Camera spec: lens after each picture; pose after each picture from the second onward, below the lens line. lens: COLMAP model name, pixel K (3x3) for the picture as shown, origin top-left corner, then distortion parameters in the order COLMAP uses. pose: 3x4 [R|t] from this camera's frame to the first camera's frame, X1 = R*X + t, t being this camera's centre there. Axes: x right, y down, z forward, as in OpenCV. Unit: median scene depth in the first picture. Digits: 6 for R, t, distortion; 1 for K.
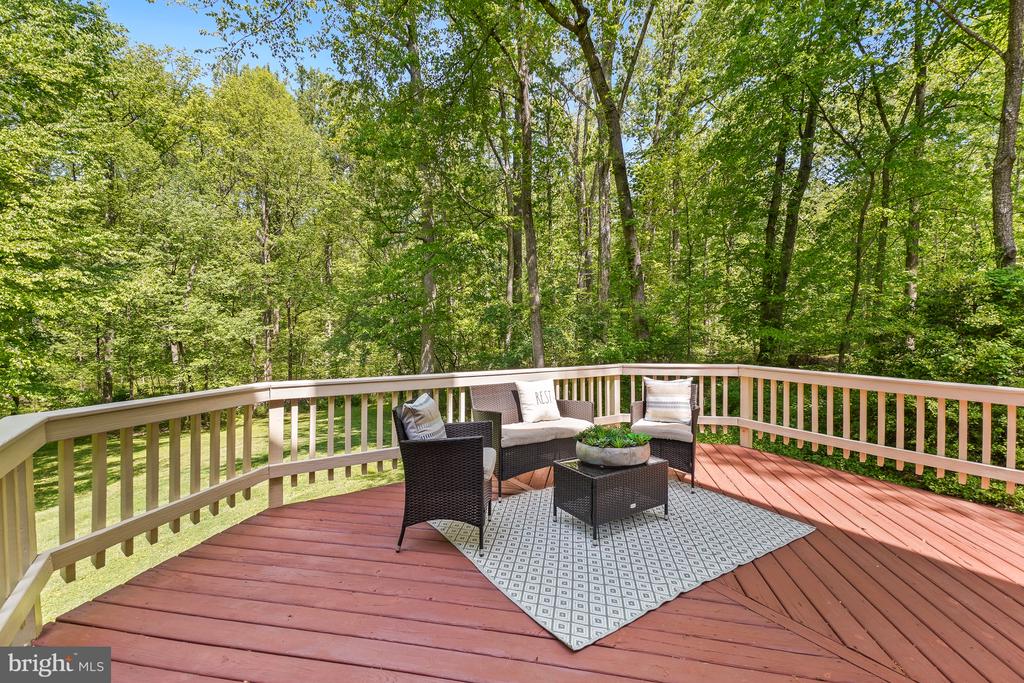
lens RADIAL K [[444.8, 0, 507.8], [0, 444.8, 333.8], [0, 0, 1]] dist [0.021412, -0.000209]
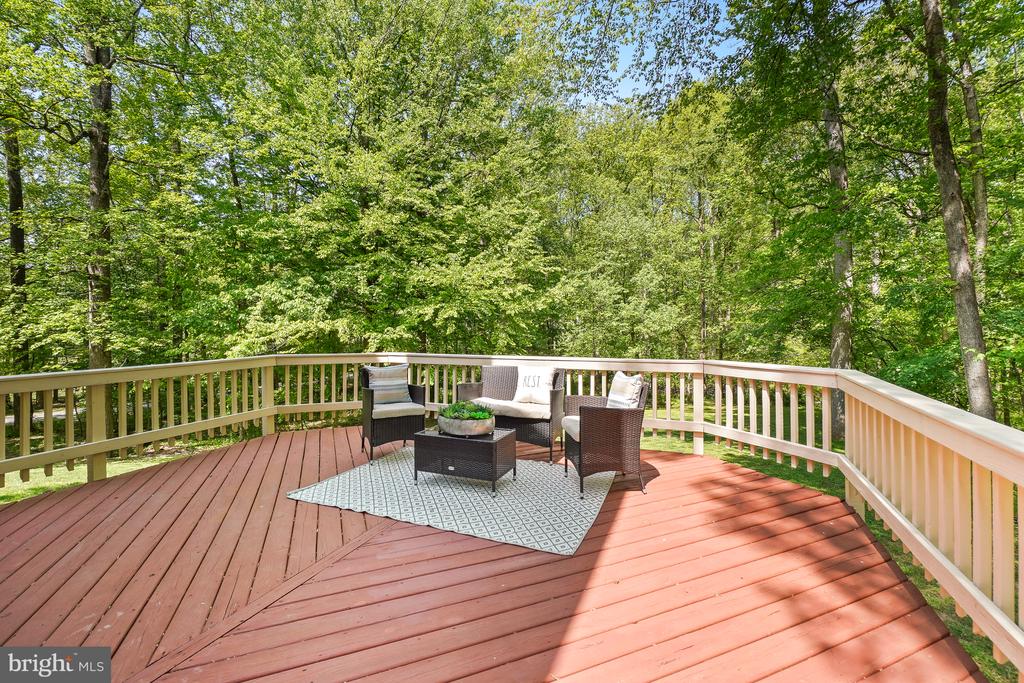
lens RADIAL K [[448.7, 0, 509.9], [0, 448.7, 319.3], [0, 0, 1]] dist [-0.001379, -0.000135]
pose [[0.567135, -0.011991, -0.823538, 1.048991], [0.001023, 0.999903, -0.013855, -0.001149], [0.823624, 0.007015, 0.567092, 0.335007]]
